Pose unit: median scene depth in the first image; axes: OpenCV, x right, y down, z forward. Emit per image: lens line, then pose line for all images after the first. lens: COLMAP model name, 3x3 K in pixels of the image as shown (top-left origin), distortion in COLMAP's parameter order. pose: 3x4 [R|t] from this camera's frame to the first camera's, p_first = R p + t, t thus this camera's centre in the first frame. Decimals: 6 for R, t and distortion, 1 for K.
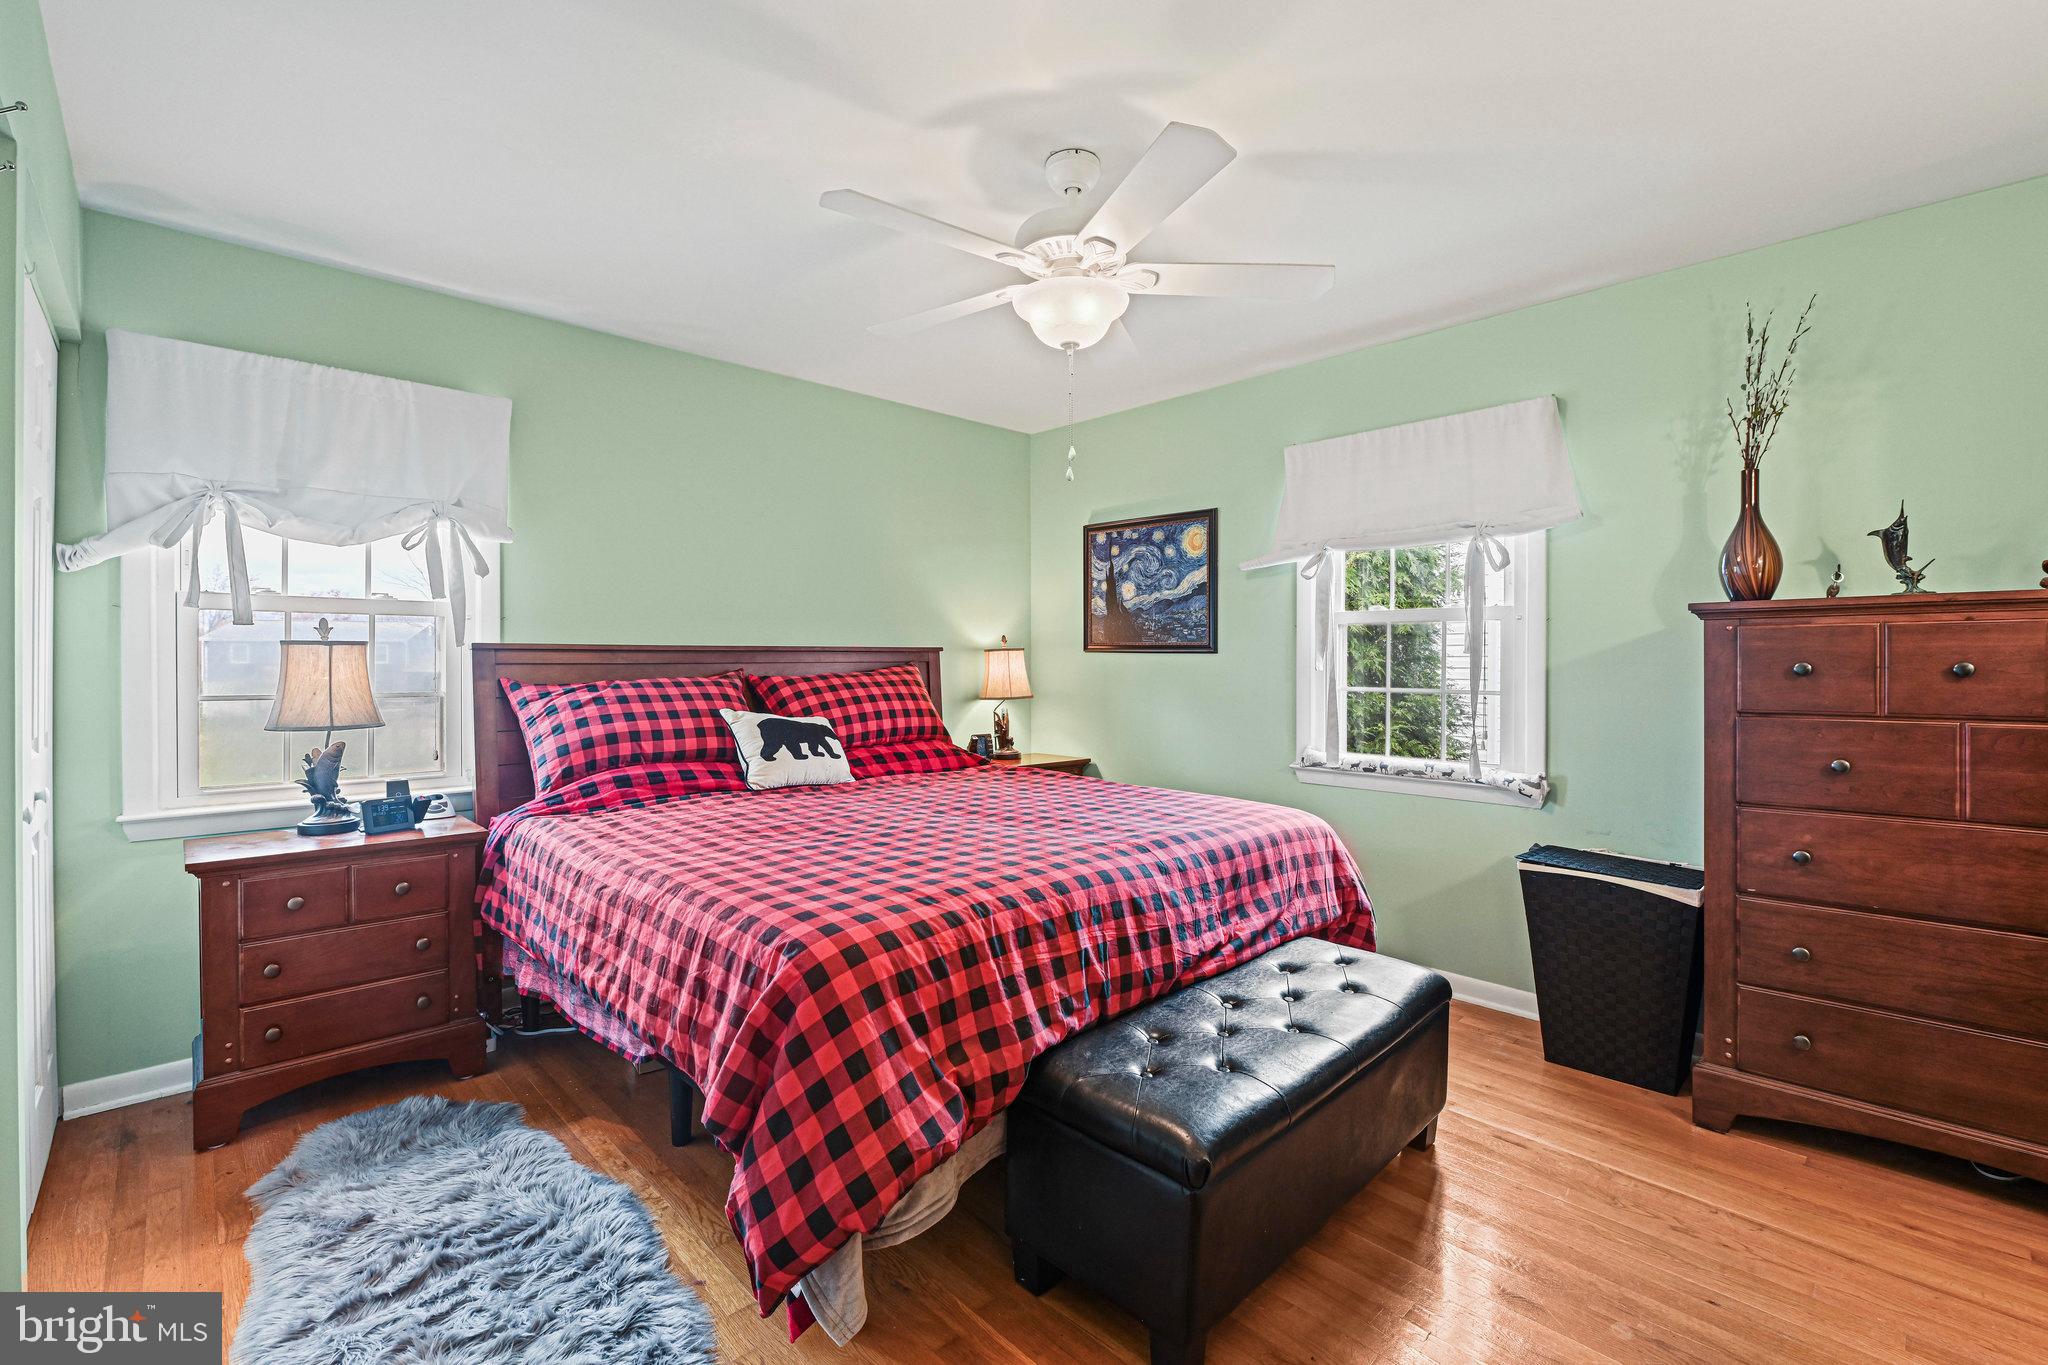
lens RADIAL K [[903.1, 0, 1023.2], [0, 903.1, 672.3], [0, 0, 1]] dist [-0.003946, 0.000021]
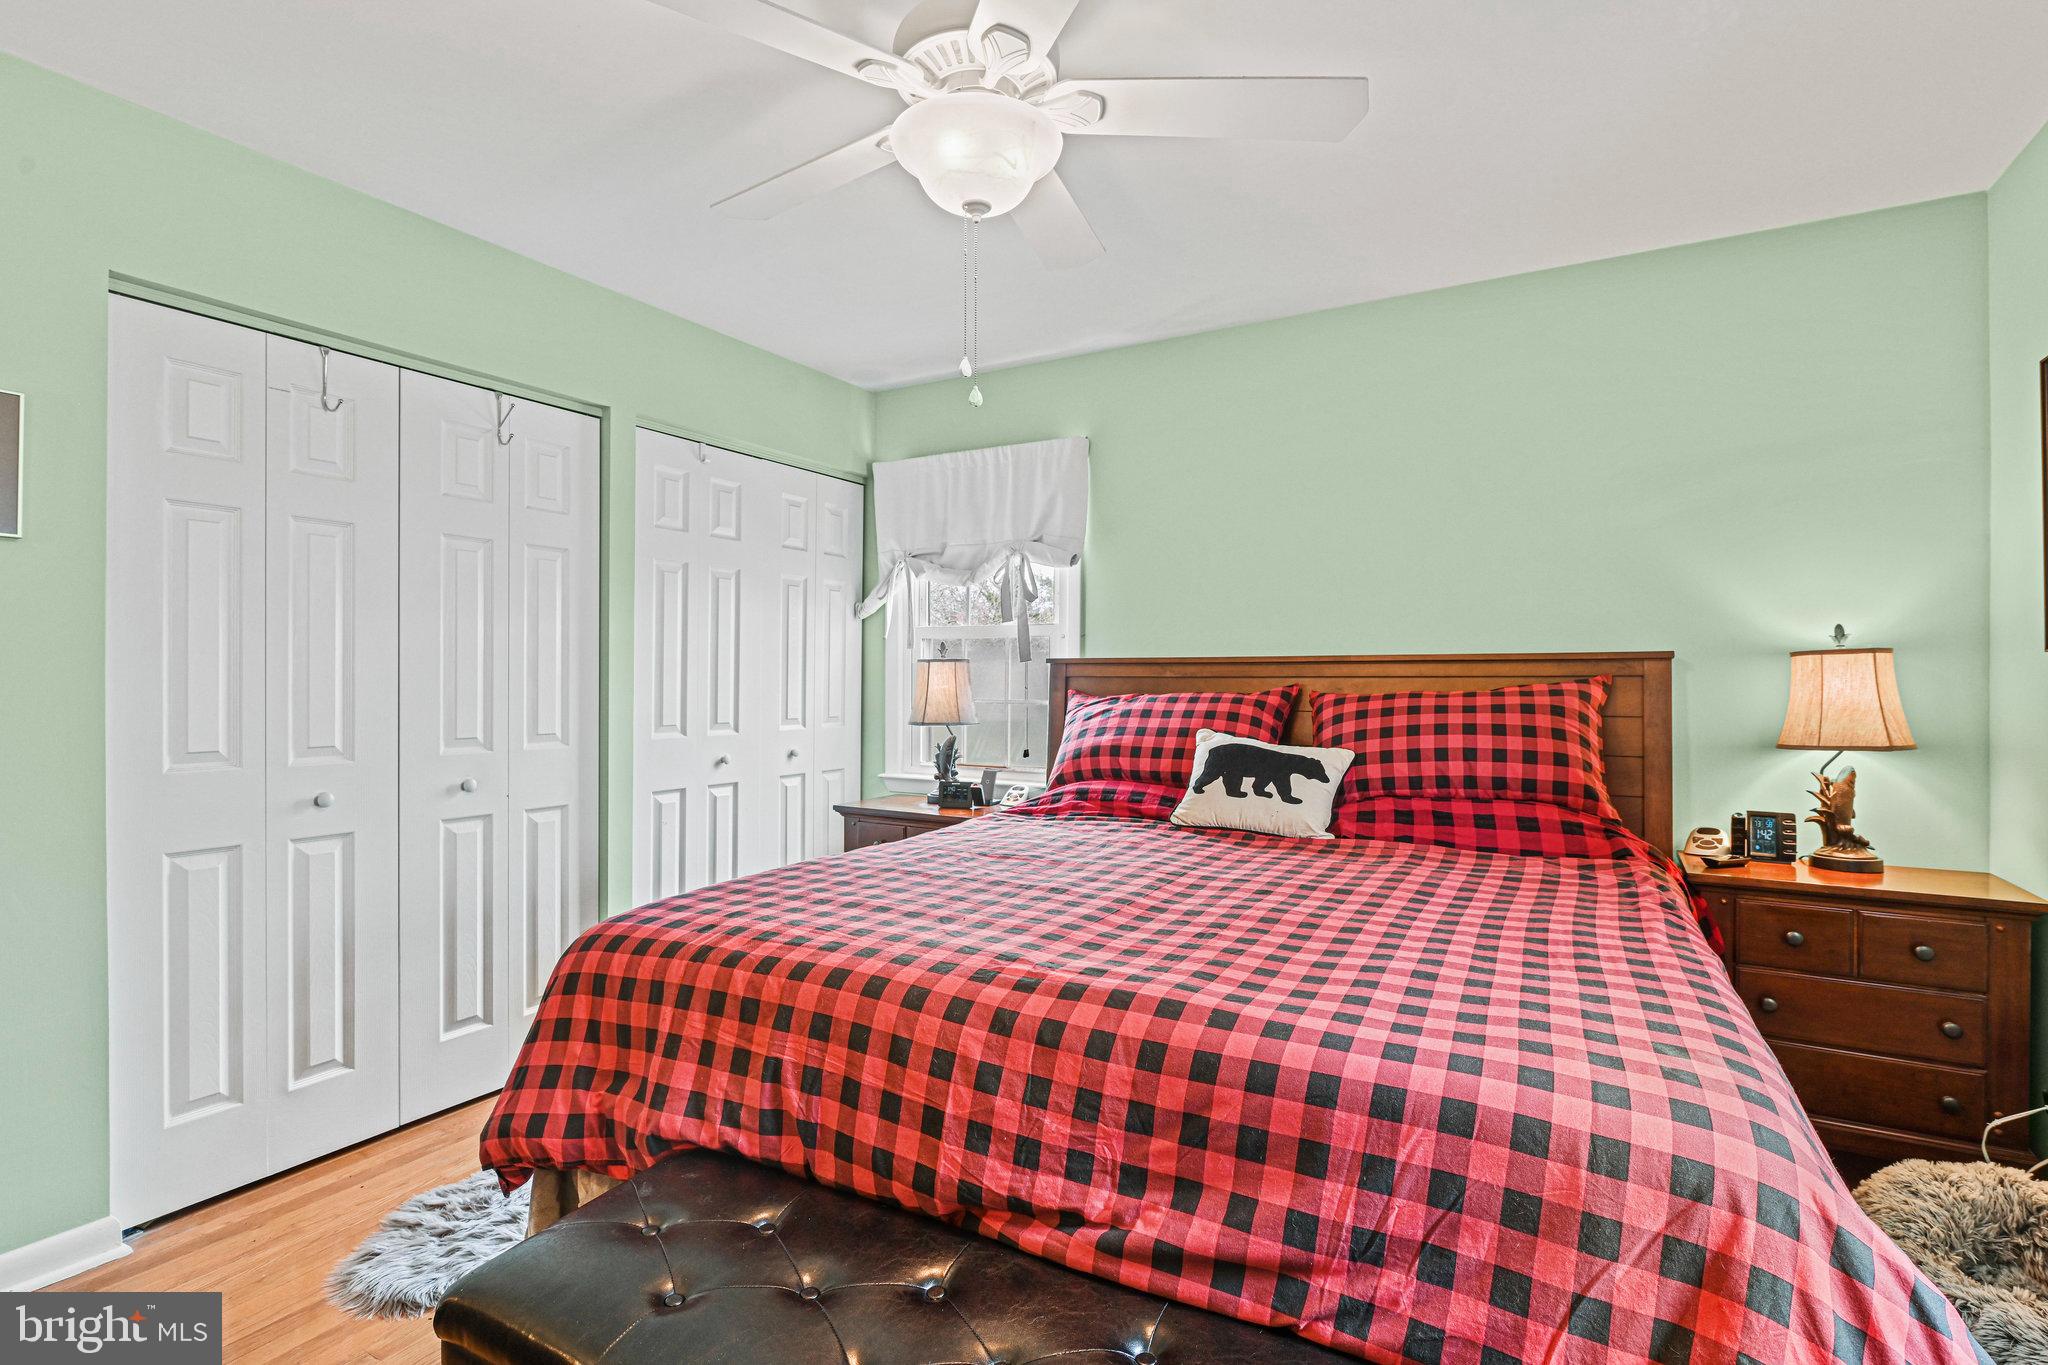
lens RADIAL K [[975.4, 0, 1023.9], [0, 975.4, 687.5], [0, 0, 1]] dist [-0.003675, -0.001148]
pose [[0.279969, 0.011672, -0.959938, 0.554649], [-0.014622, 0.999862, 0.007893, -0.004889], [0.959898, 0.011826, 0.280101, 0.601907]]
